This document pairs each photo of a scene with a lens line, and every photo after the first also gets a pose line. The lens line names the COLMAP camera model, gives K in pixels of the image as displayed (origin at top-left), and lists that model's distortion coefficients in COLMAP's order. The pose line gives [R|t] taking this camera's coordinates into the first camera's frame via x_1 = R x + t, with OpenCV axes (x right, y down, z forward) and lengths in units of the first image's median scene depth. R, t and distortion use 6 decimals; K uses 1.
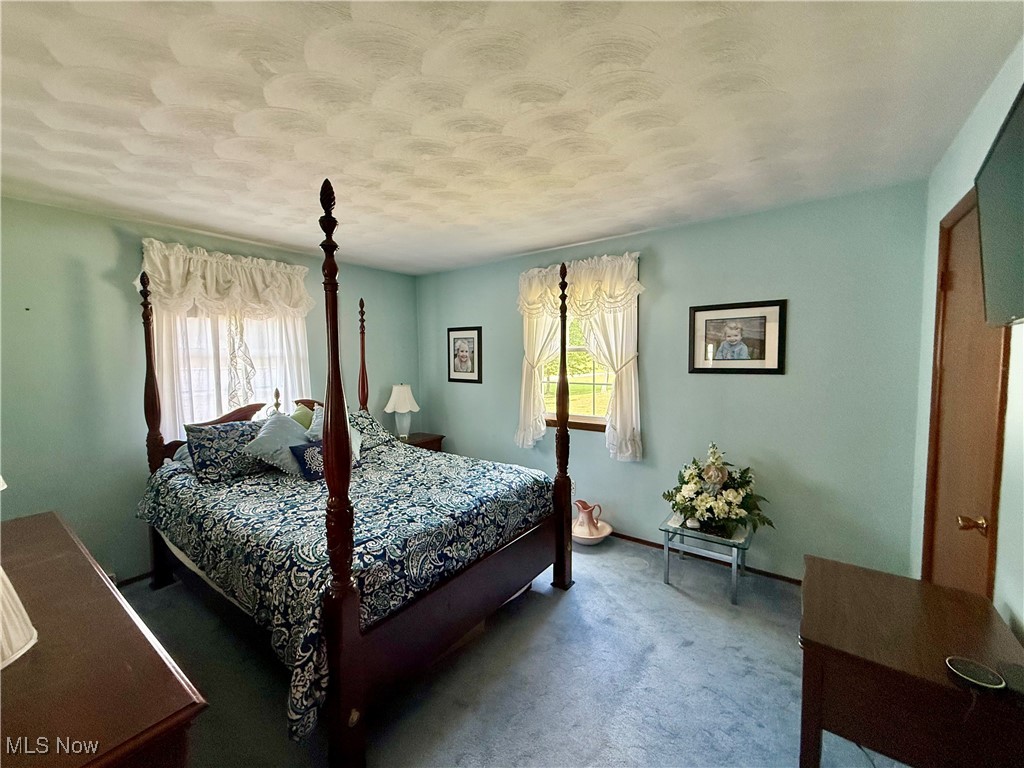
lens RADIAL K [[410.5, 0, 510.4], [0, 410.5, 384.0], [0, 0, 1]] dist [-0.000261, 0.001110]
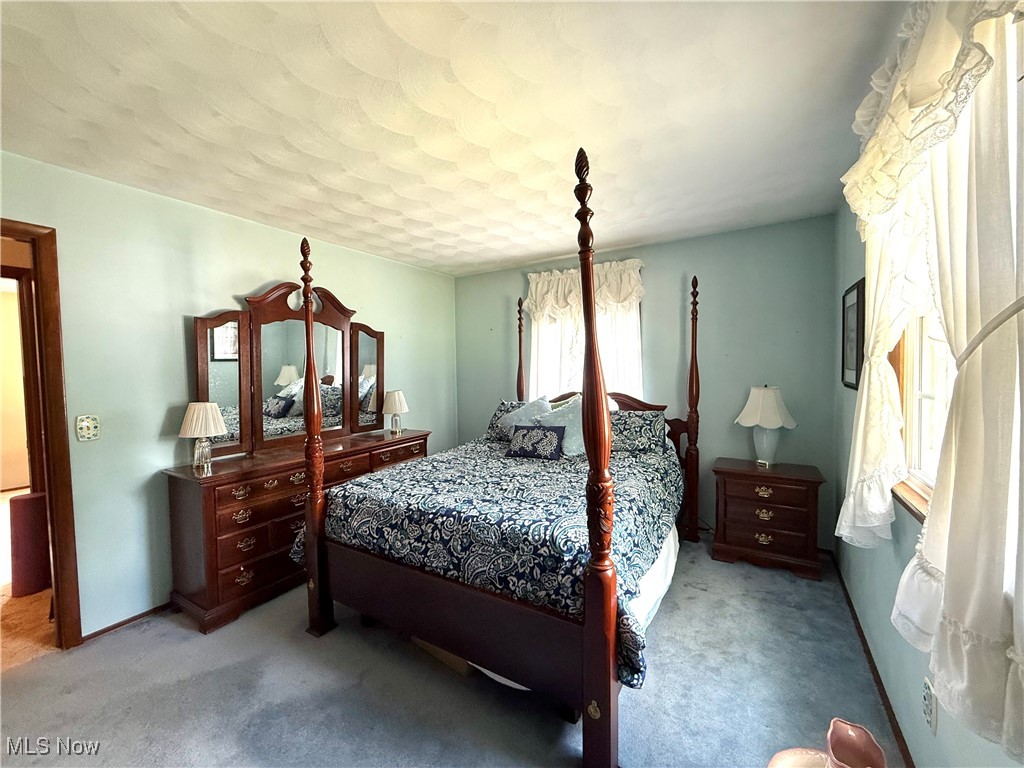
lens RADIAL K [[410.5, 0, 510.9], [0, 410.5, 384.6], [0, 0, 1]] dist [-0.000261, 0.001110]
pose [[0.081299, 0.045761, -0.995639, 0.748481], [-0.052880, 0.997736, 0.041540, -0.017349], [0.995286, 0.049273, 0.083535, 1.021717]]
